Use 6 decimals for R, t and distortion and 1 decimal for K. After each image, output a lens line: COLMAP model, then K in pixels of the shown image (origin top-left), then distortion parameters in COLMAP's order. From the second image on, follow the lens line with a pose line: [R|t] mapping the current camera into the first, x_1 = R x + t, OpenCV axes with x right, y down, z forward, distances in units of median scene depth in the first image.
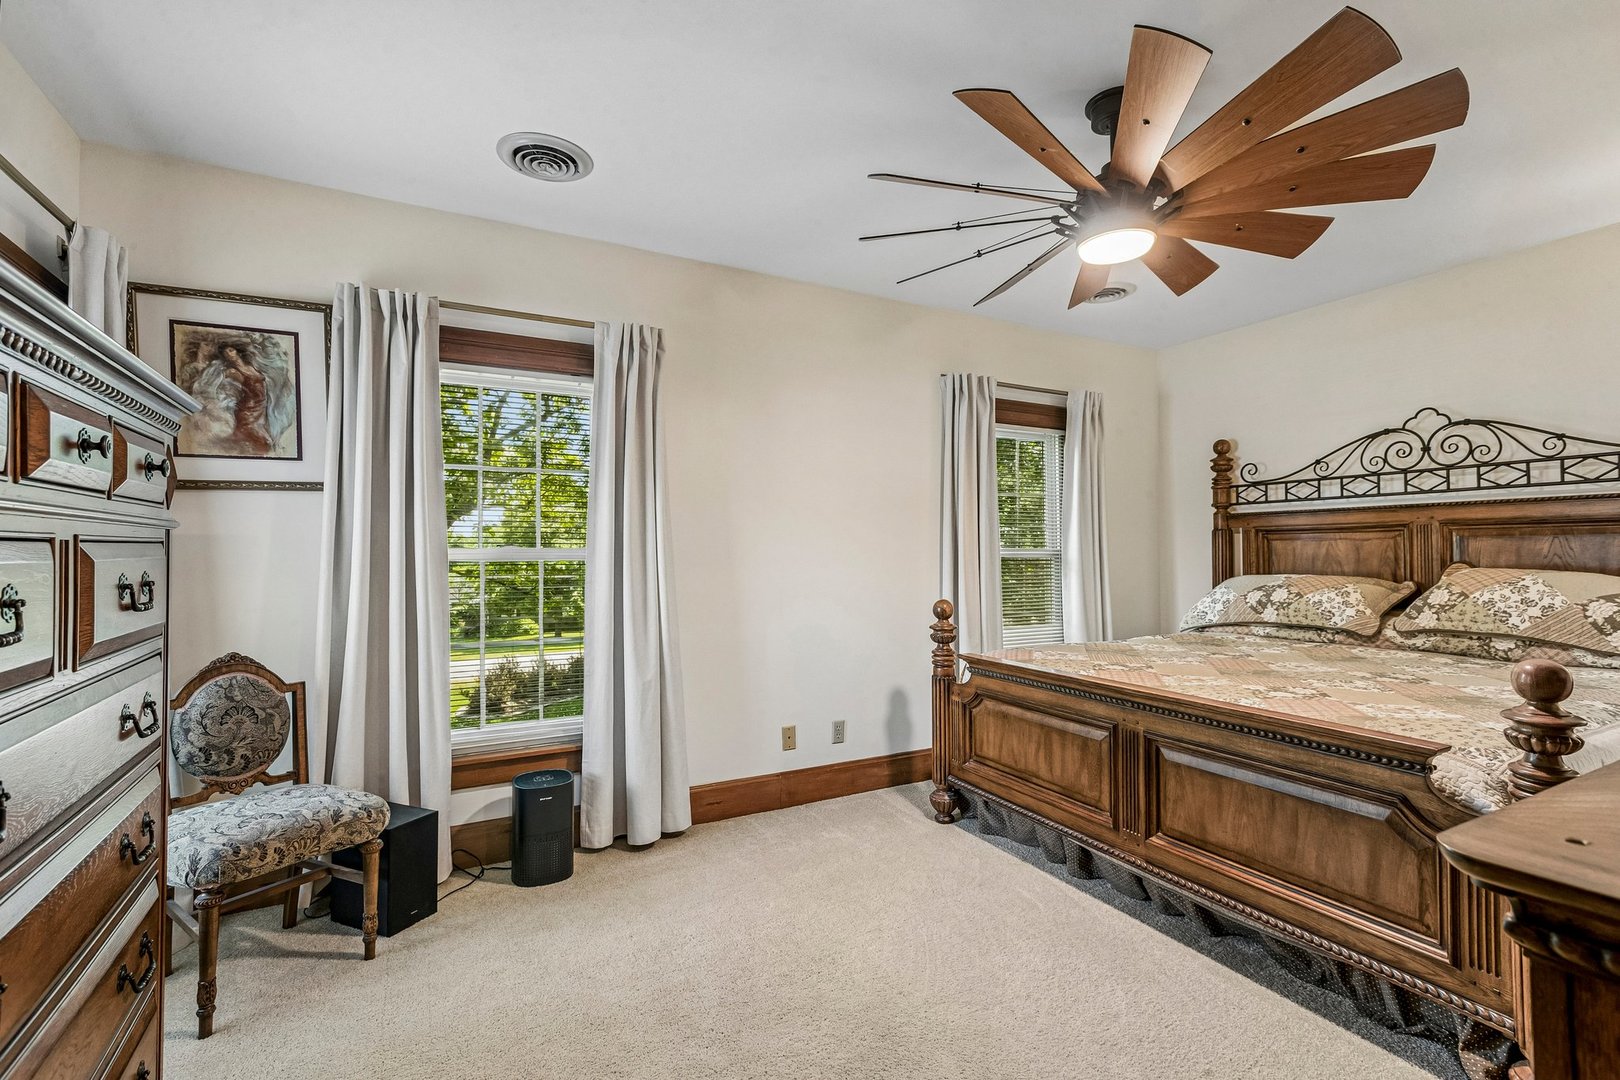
lens RADIAL K [[731.0, 0, 806.8], [0, 731.0, 533.9], [0, 0, 1]] dist [-0.002868, -0.000154]
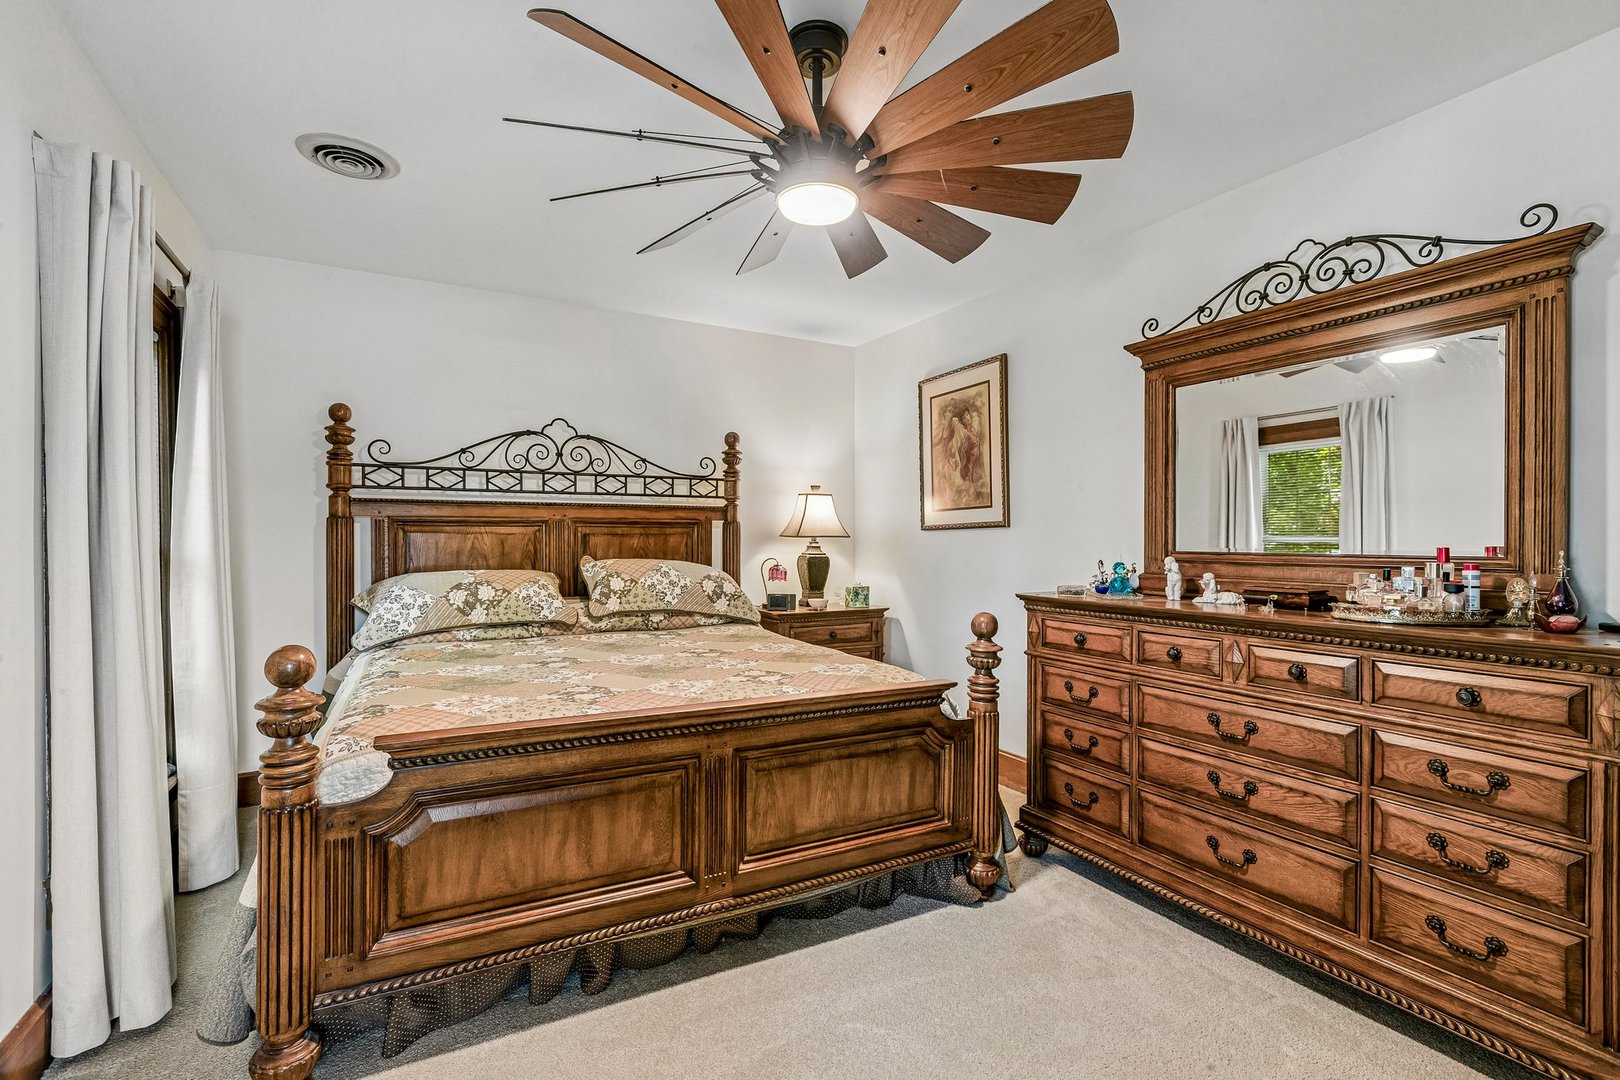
lens RADIAL K [[731.0, 0, 806.8], [0, 731.0, 533.9], [0, 0, 1]] dist [-0.002868, -0.000154]
pose [[-0.018631, 0.015657, 0.999704, -0.282643], [-0.026172, 0.999527, -0.016142, 0.014323], [-0.999484, -0.026465, -0.018212, 0.625065]]
